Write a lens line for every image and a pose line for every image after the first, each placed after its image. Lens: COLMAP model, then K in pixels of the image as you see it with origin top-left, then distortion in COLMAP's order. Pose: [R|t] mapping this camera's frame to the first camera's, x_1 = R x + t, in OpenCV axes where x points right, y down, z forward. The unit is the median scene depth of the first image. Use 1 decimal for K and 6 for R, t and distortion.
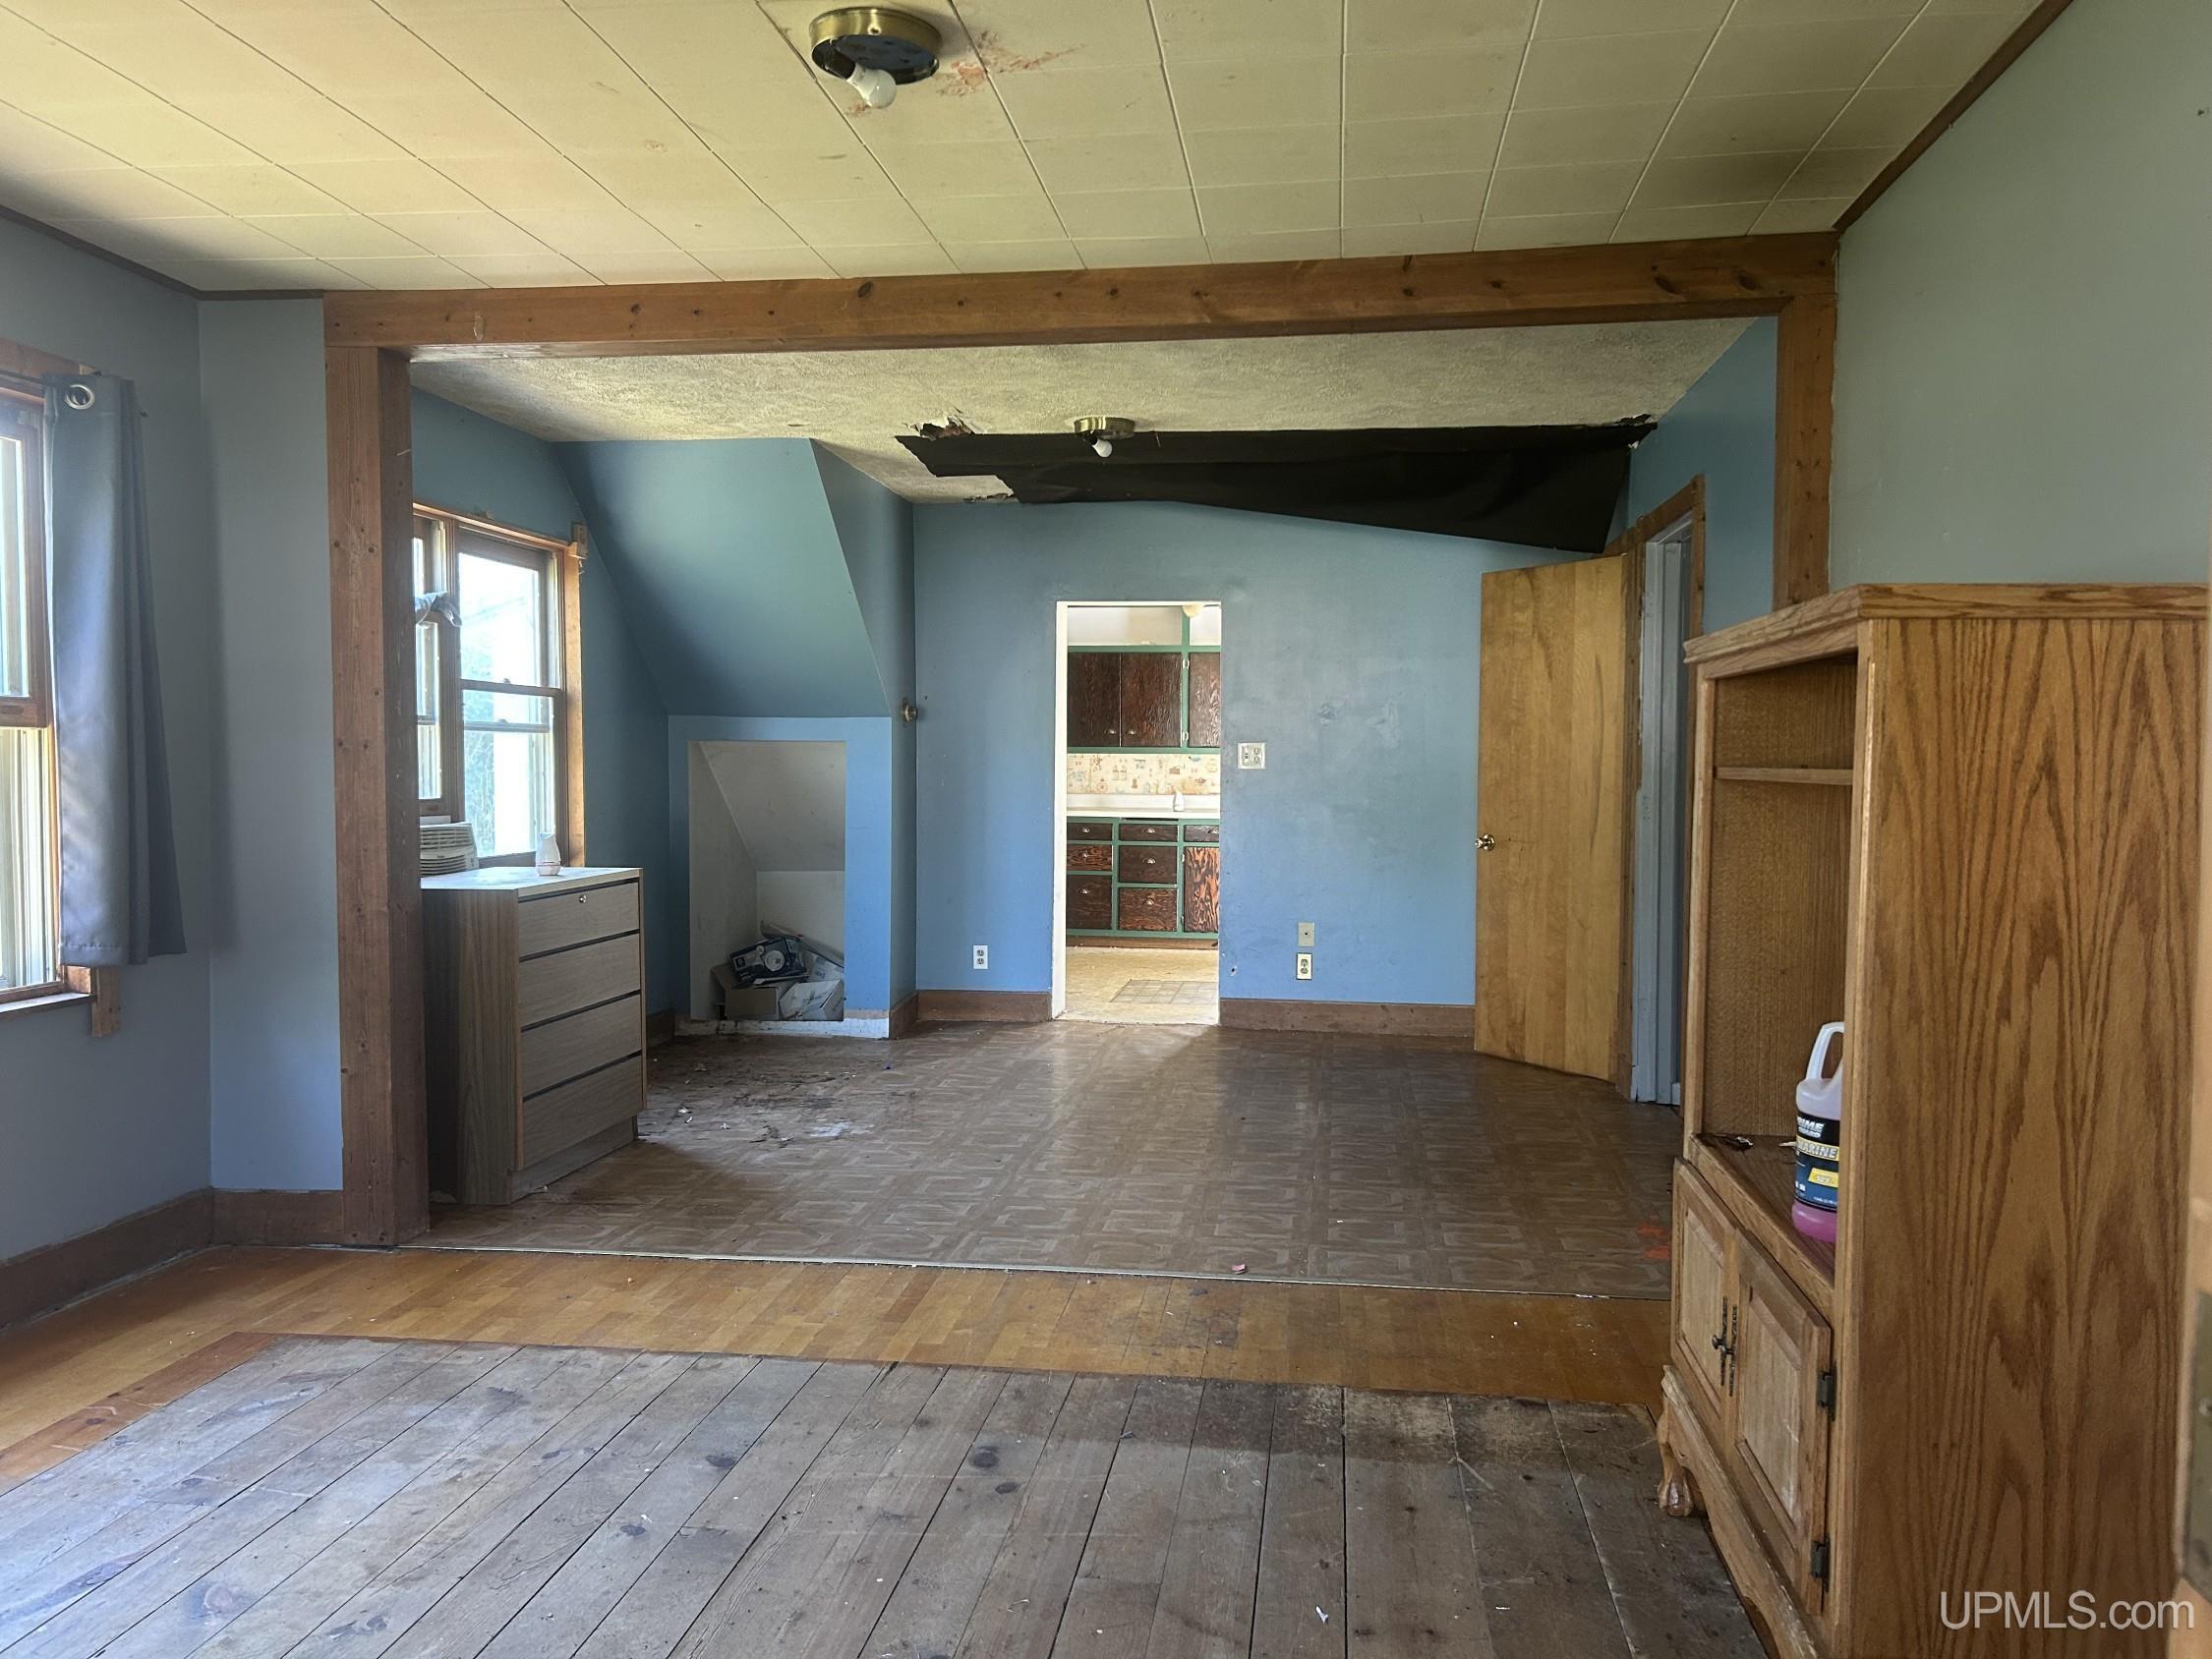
lens RADIAL K [[1658.9, 0, 1115.7], [0, 1658.9, 835.8], [0, 0, 1]] dist [0.042990, -0.017312]
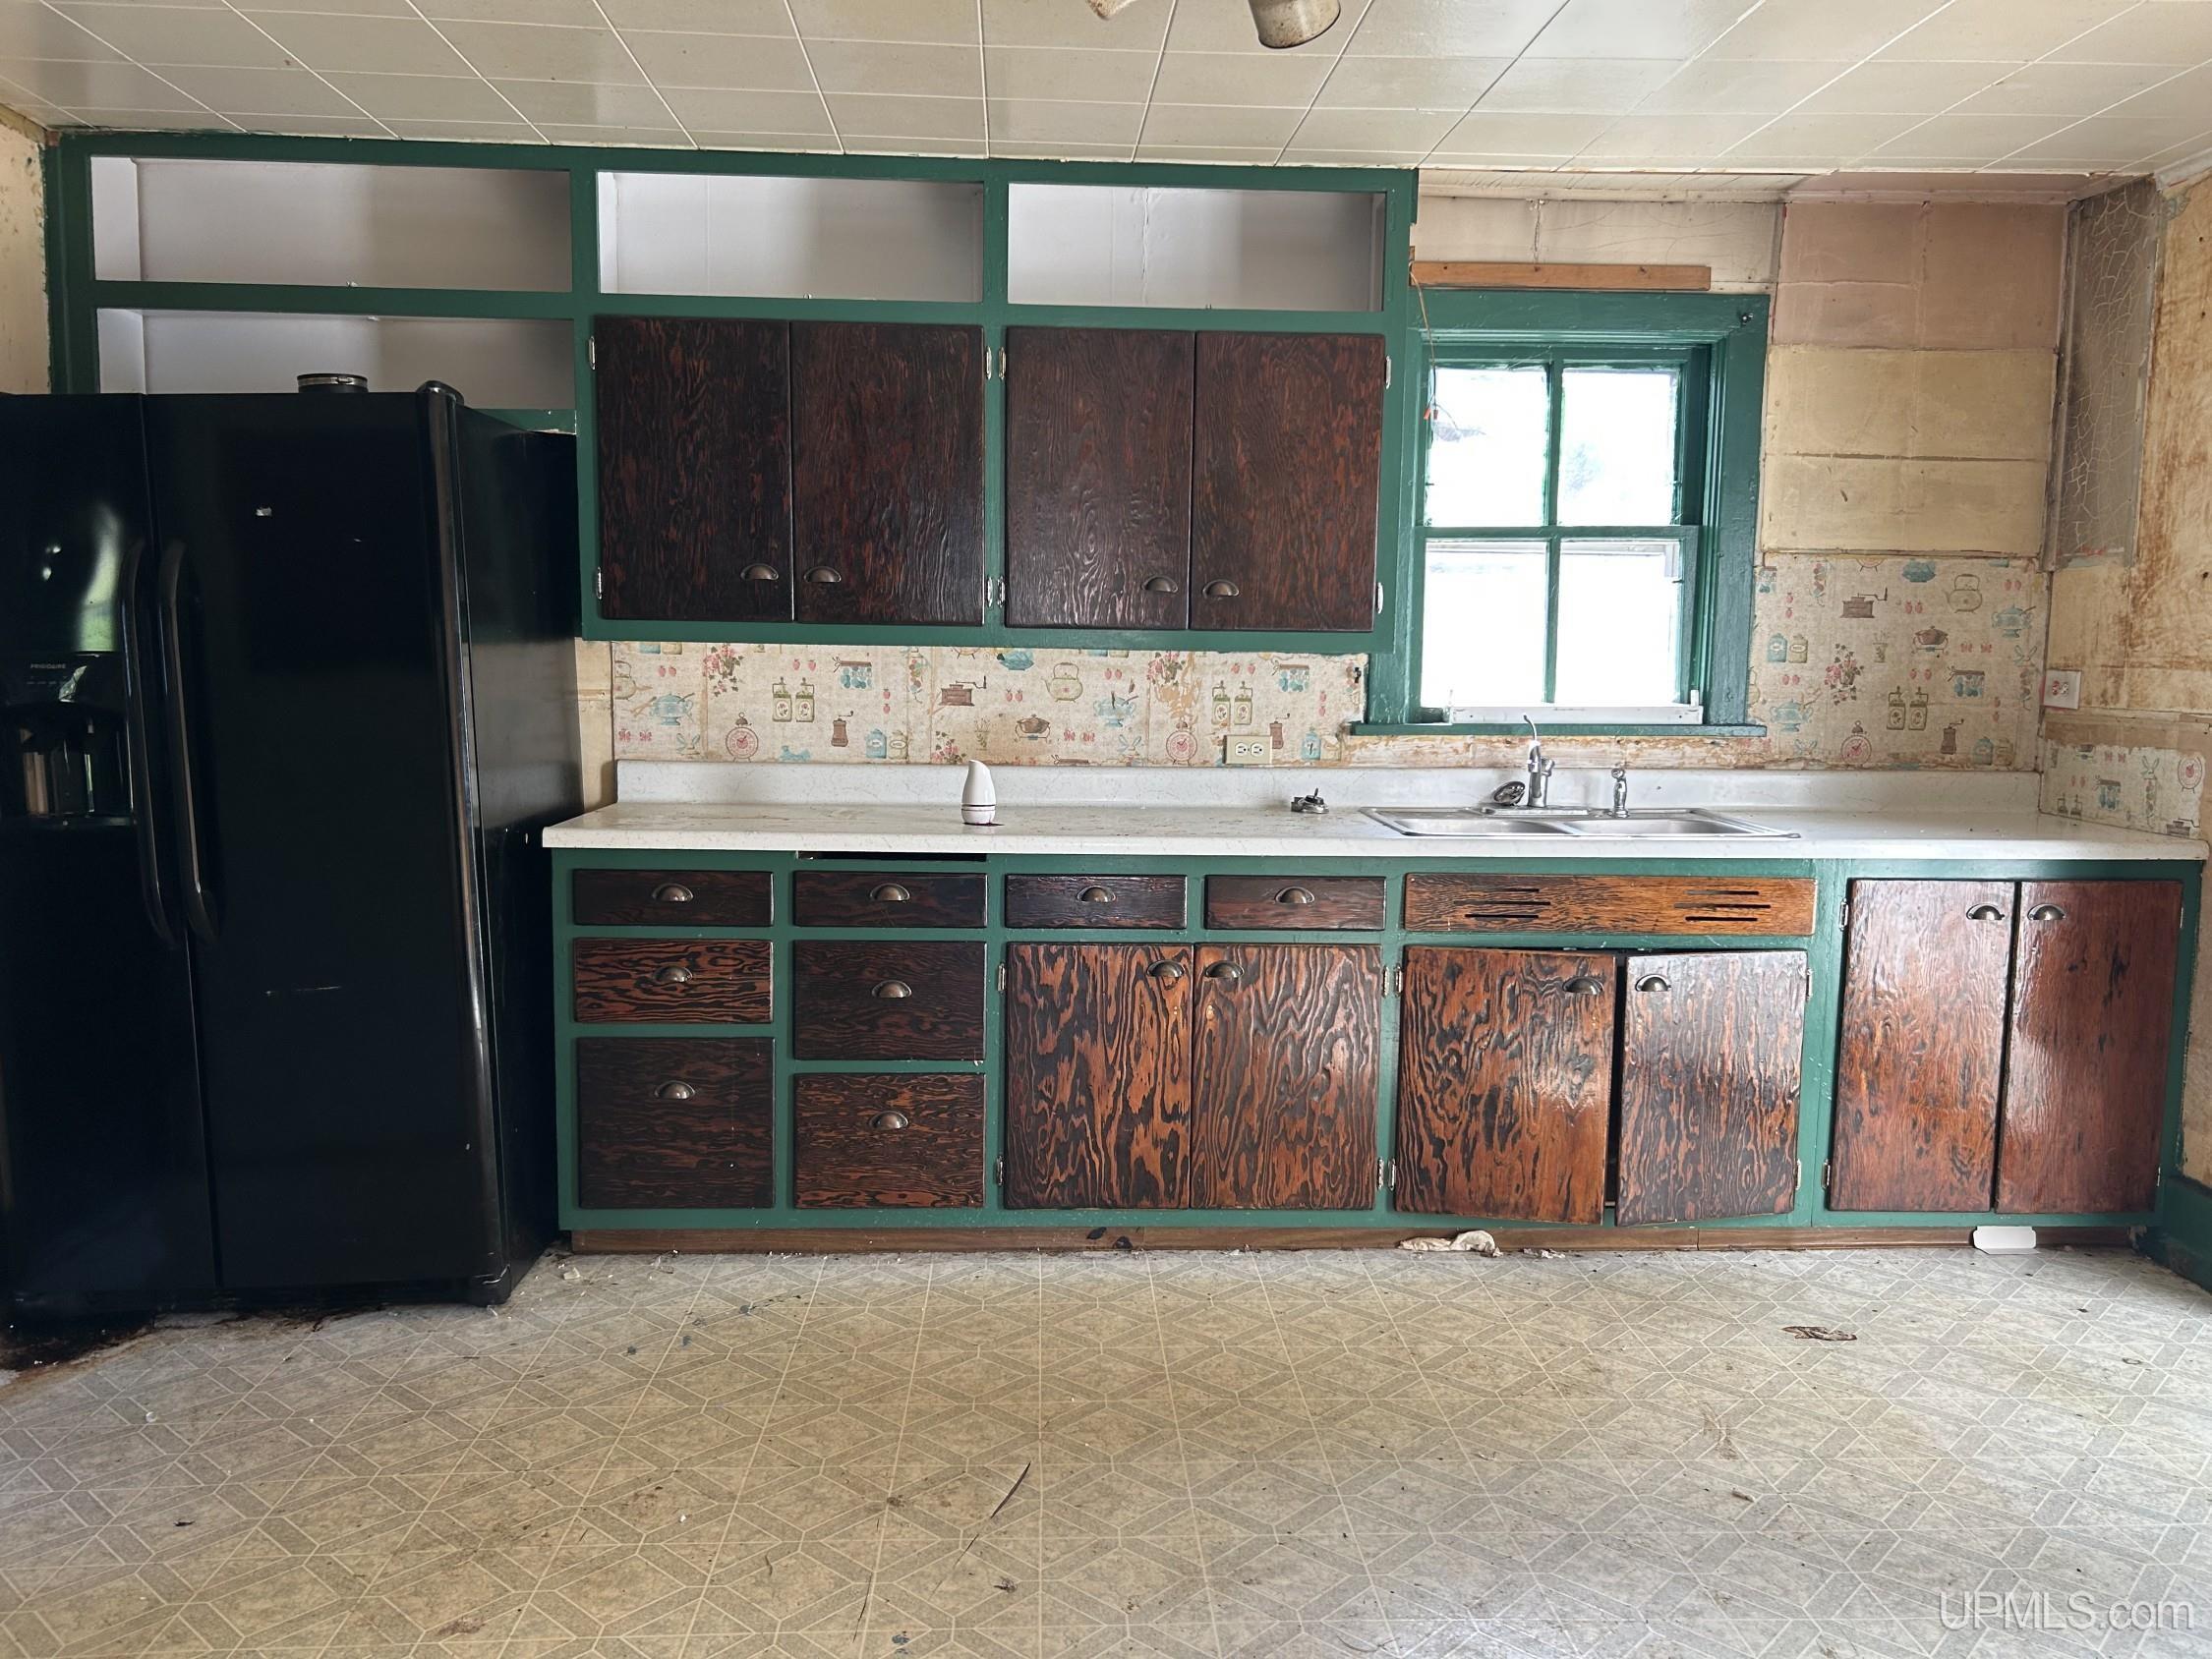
lens RADIAL K [[1658.9, 0, 1113.7], [0, 1658.9, 827.7], [0, 0, 1]] dist [0.042990, -0.017312]
pose [[0.983361, -0.014566, 0.181075, 0.007276], [0.004773, 0.998508, 0.054401, -0.046101], [-0.181597, -0.052632, 0.981963, 0.994461]]
